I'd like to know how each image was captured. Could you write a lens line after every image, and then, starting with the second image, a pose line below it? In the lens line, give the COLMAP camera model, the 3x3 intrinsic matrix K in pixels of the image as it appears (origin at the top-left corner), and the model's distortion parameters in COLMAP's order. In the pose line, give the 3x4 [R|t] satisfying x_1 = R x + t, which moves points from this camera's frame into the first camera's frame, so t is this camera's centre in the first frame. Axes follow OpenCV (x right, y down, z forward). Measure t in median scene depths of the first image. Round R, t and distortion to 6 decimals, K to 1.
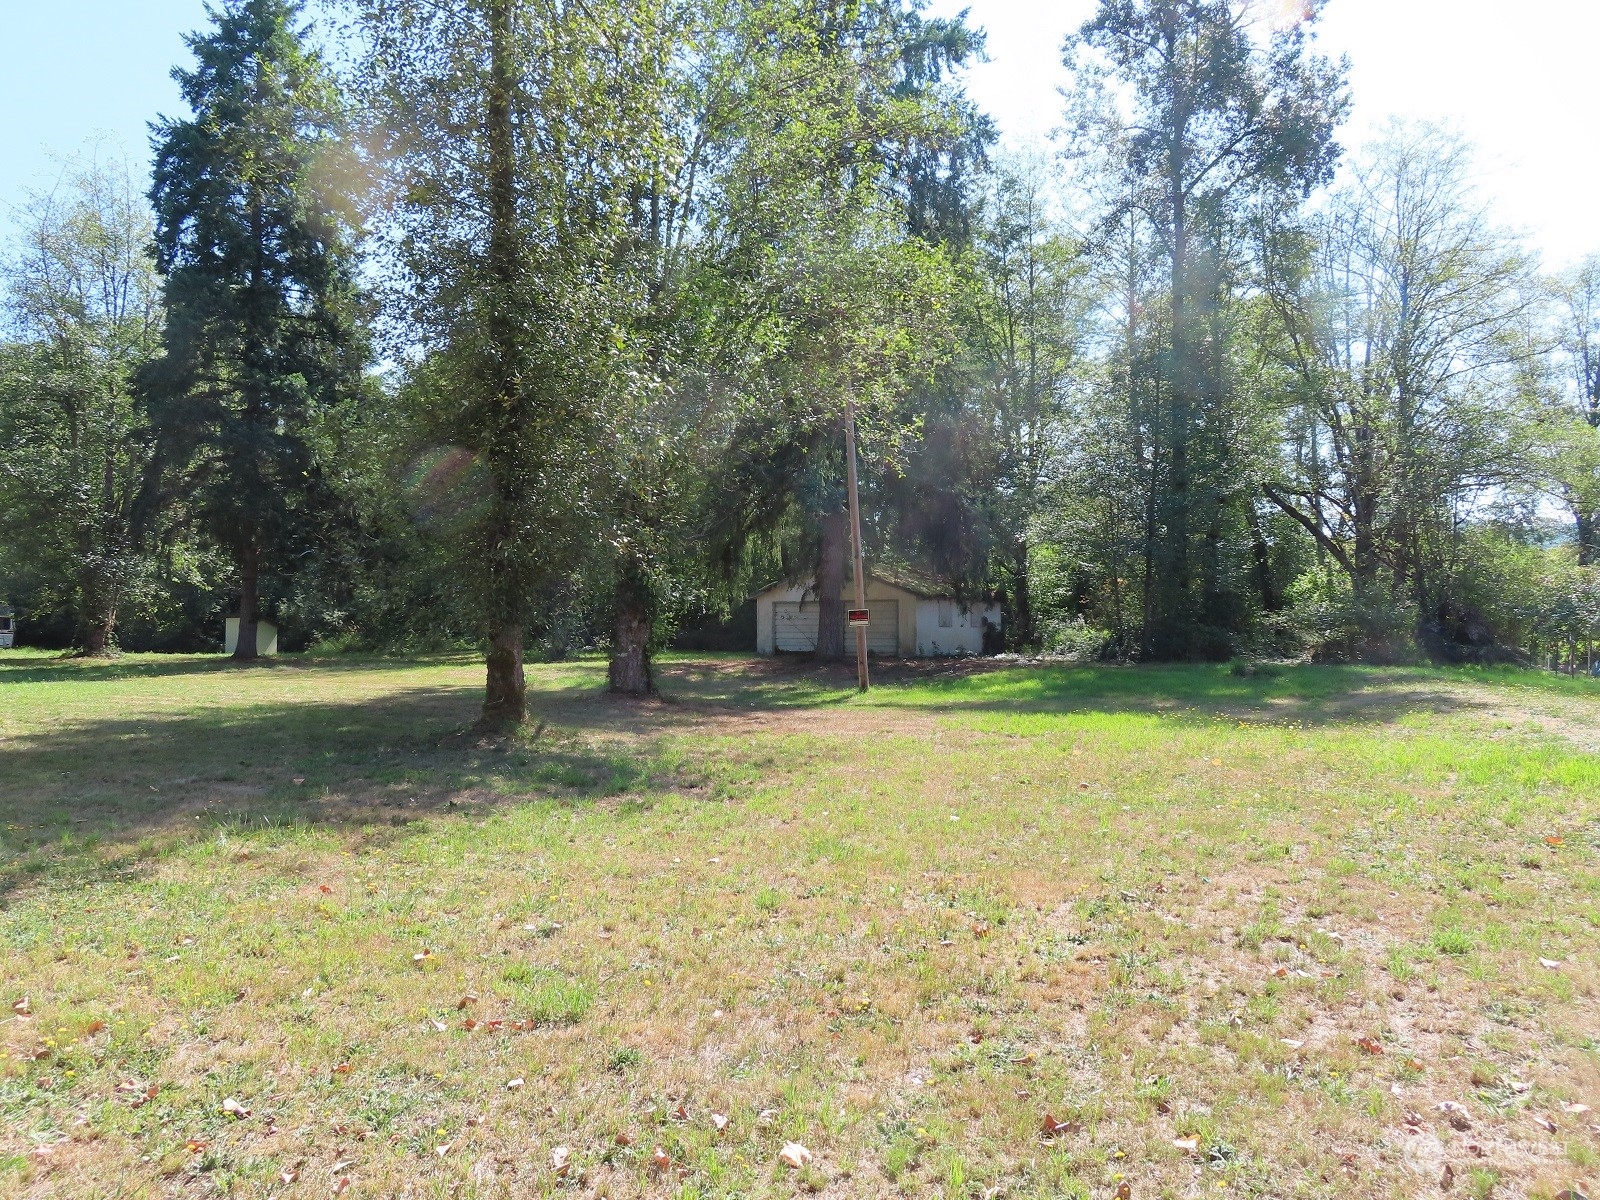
lens RADIAL K [[1159.4, 0, 797.3], [0, 1159.4, 601.0], [0, 0, 1]] dist [-0.010554, 0.014466]
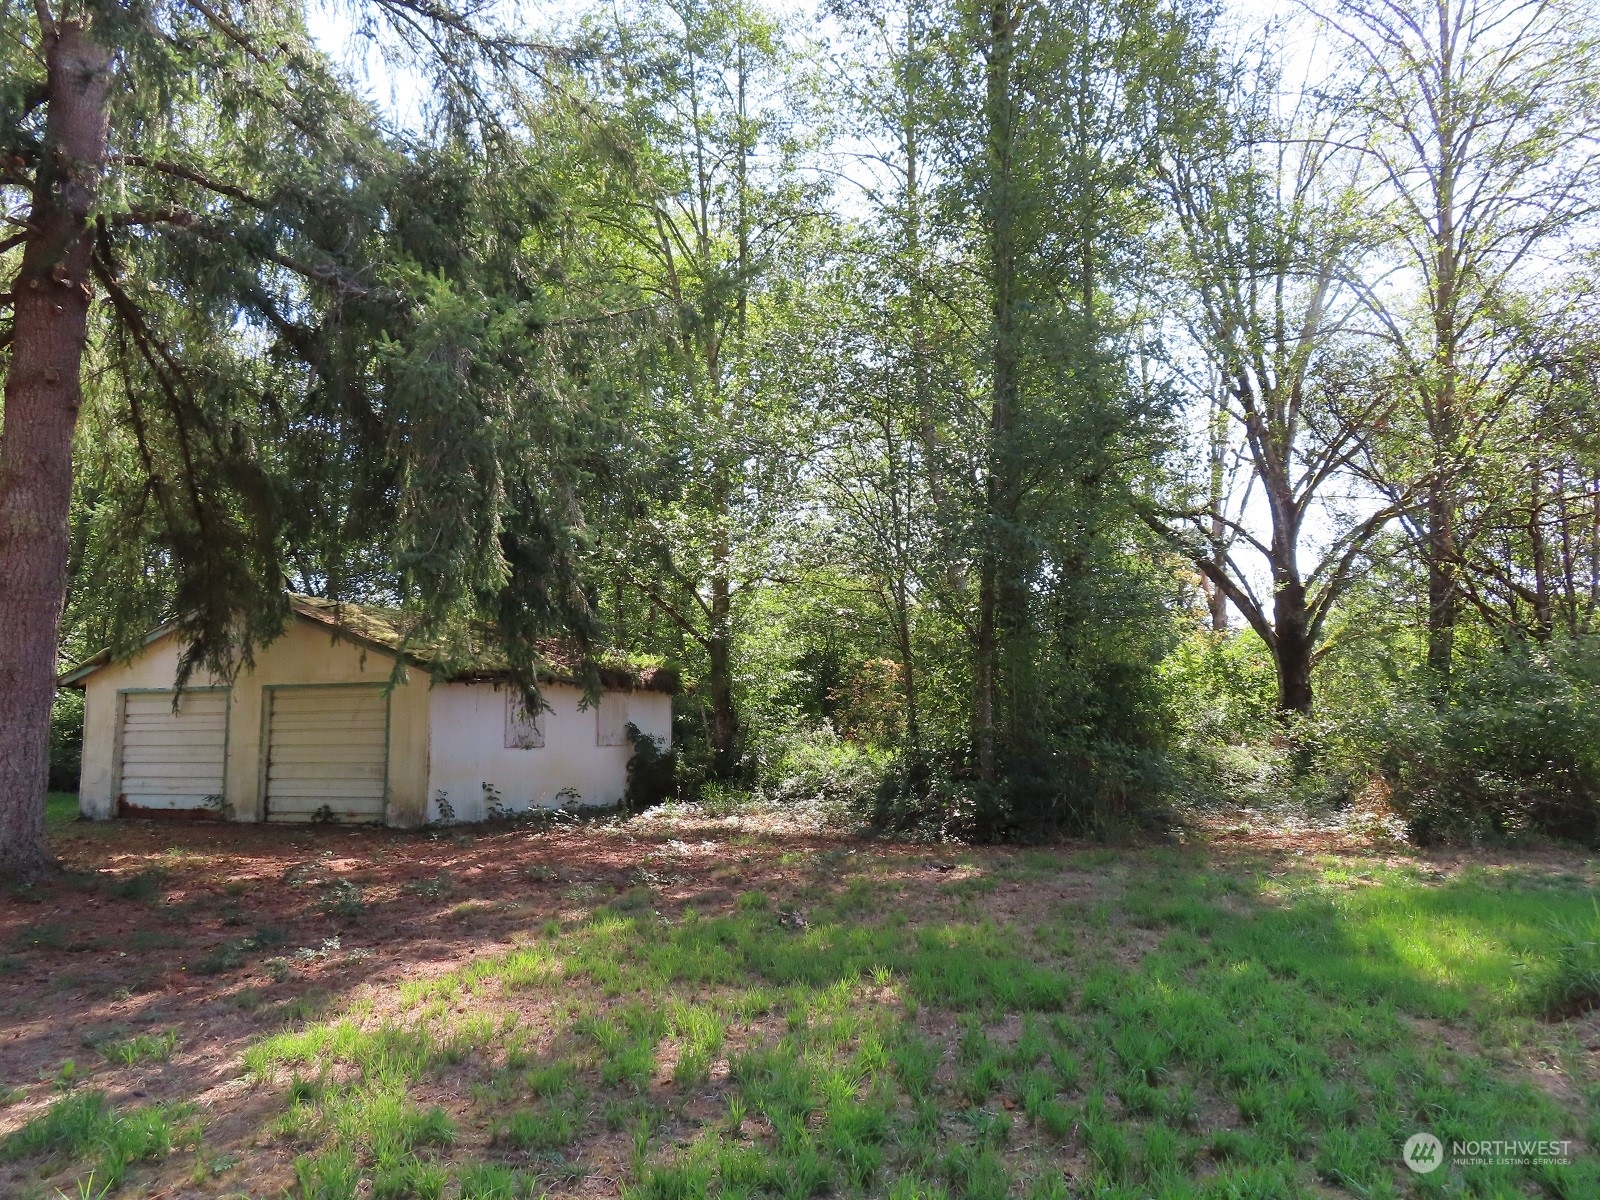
lens RADIAL K [[1159.4, 0, 797.6], [0, 1159.4, 598.7], [0, 0, 1]] dist [-0.010554, 0.014466]
pose [[0.976864, 0.019485, 0.212972, 0.129637], [0.000113, 0.995794, -0.091622, 0.006245], [-0.213861, 0.089526, 0.972753, 0.534638]]
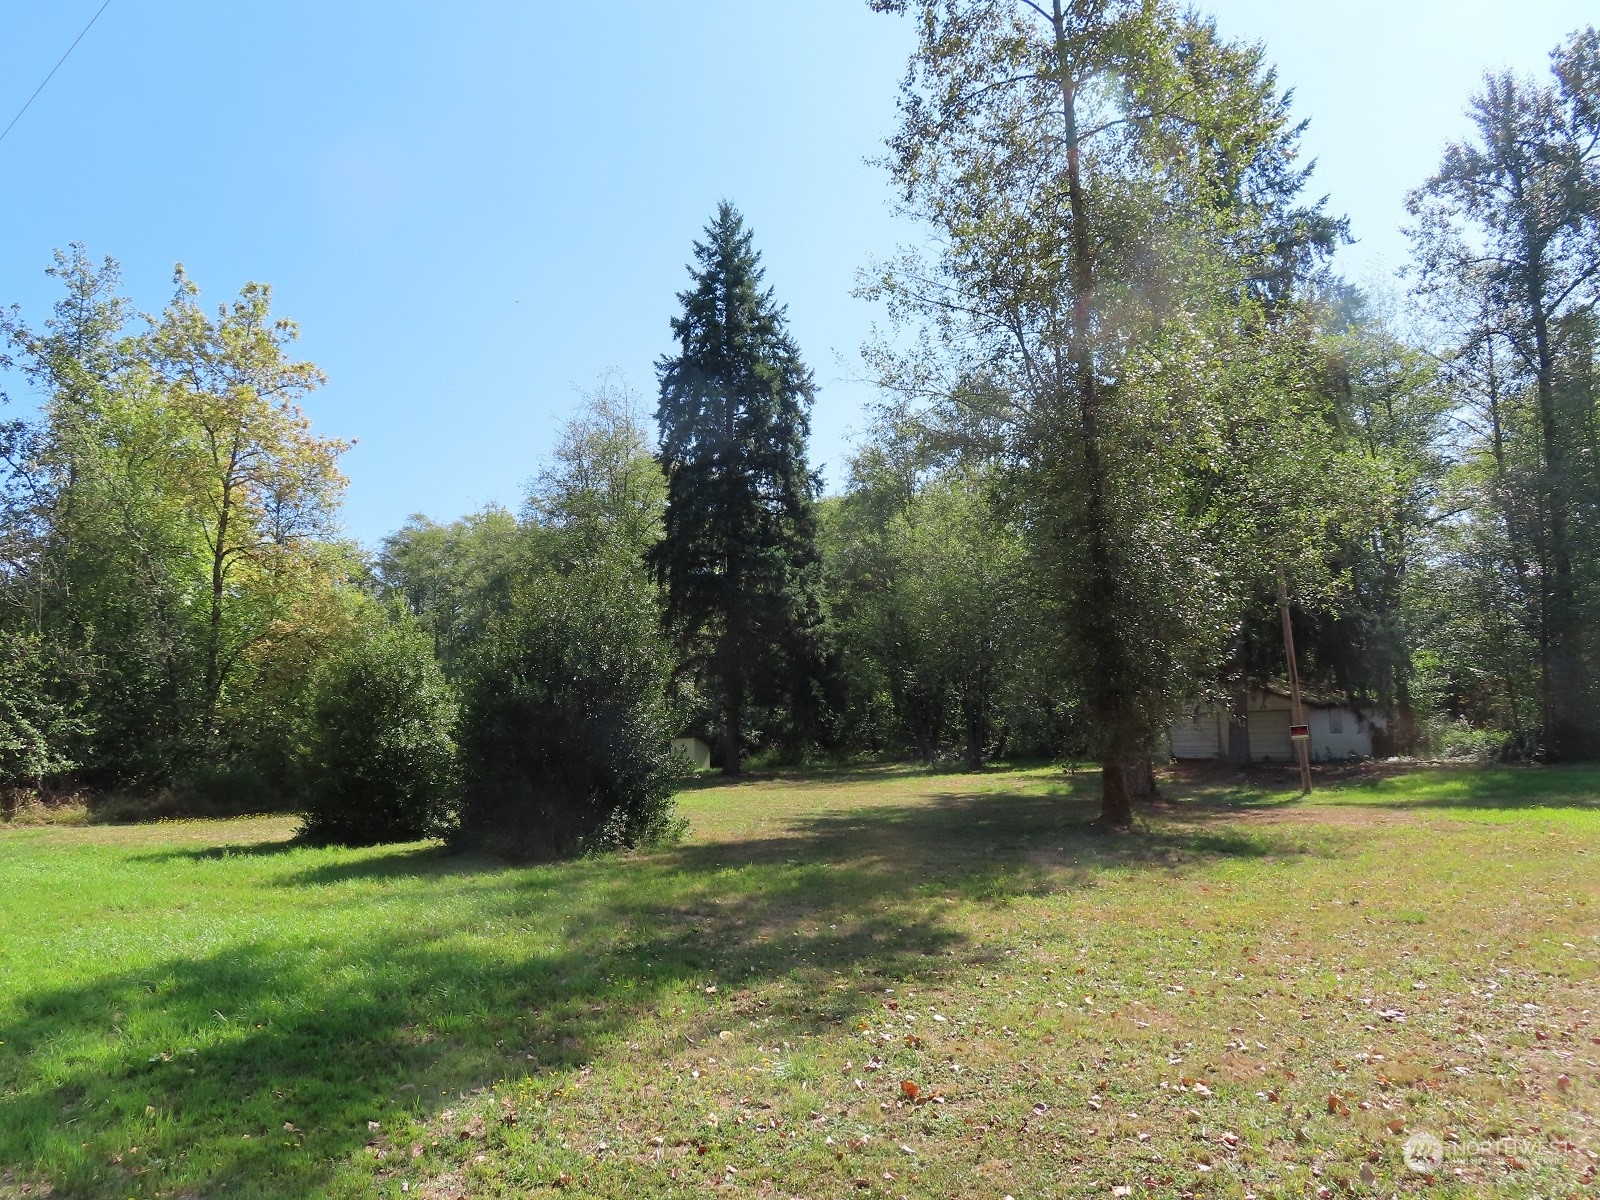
lens RADIAL K [[1159.4, 0, 796.8], [0, 1159.4, 600.0], [0, 0, 1]] dist [-0.010554, 0.014466]
pose [[0.967474, -0.053652, -0.247217, -0.085318], [0.030891, 0.994993, -0.095048, -0.013959], [0.251079, 0.084320, 0.964287, -0.181425]]
